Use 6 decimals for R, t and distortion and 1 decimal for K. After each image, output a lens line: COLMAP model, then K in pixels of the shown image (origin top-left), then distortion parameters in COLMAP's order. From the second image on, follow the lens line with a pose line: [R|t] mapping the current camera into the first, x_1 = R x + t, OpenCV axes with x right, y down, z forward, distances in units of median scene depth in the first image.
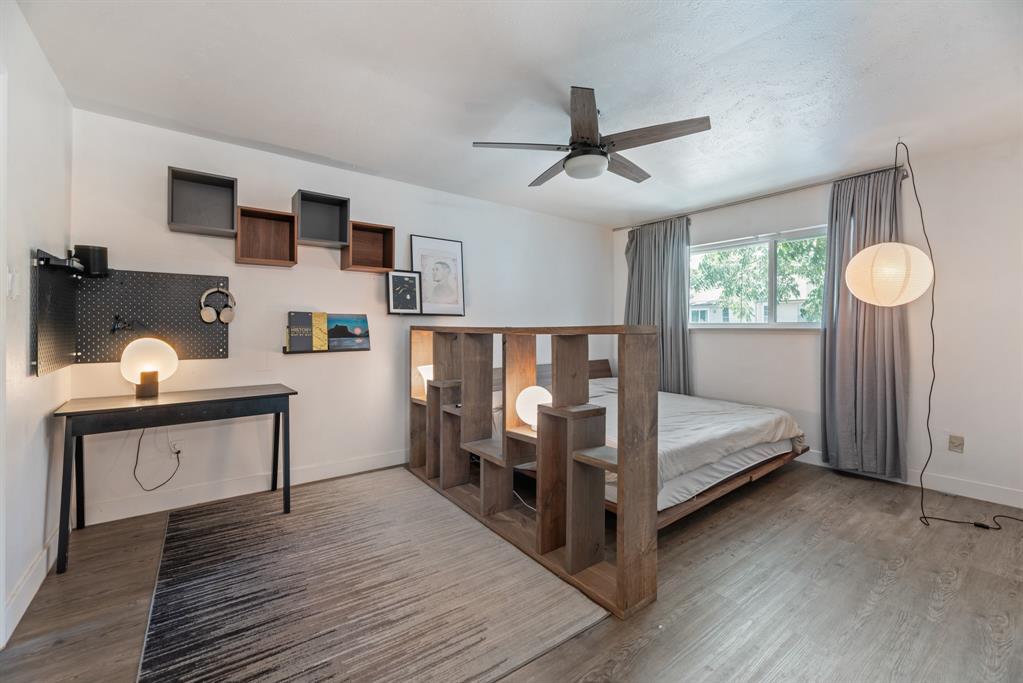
lens RADIAL K [[418.6, 0, 520.6], [0, 418.6, 331.5], [0, 0, 1]] dist [-0.002010, -0.000342]
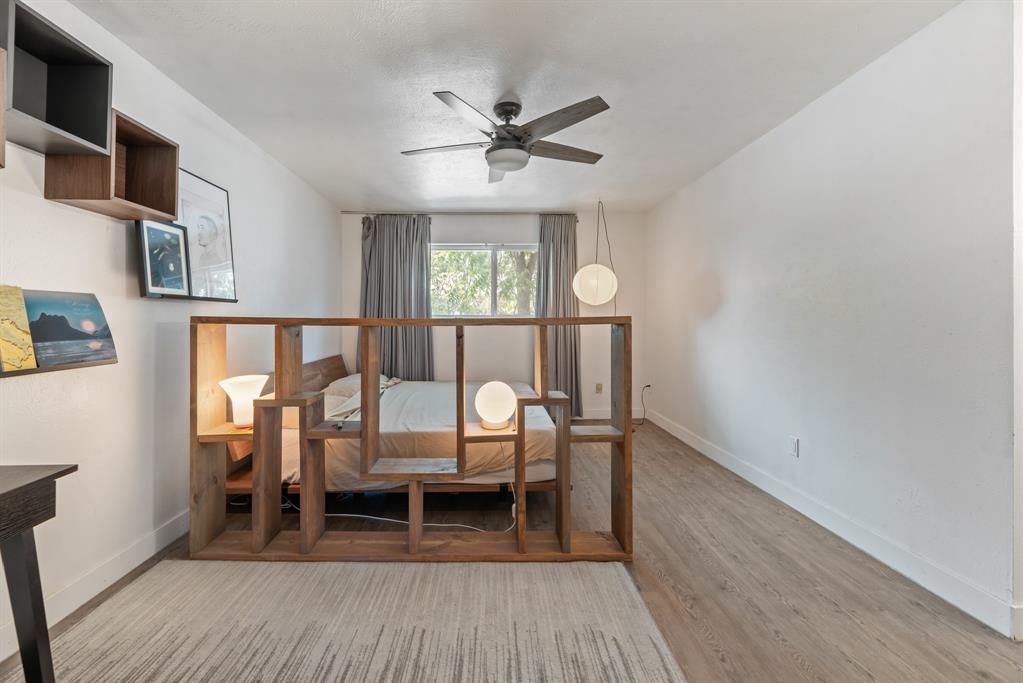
lens RADIAL K [[418.6, 0, 489.1], [0, 418.6, 322.8], [0, 0, 1]] dist [-0.002010, -0.000342]
pose [[0.605136, -0.008946, 0.796072, -0.492720], [0.009764, 0.999945, 0.003815, -0.002387], [-0.796062, 0.005465, 0.605190, 0.306230]]
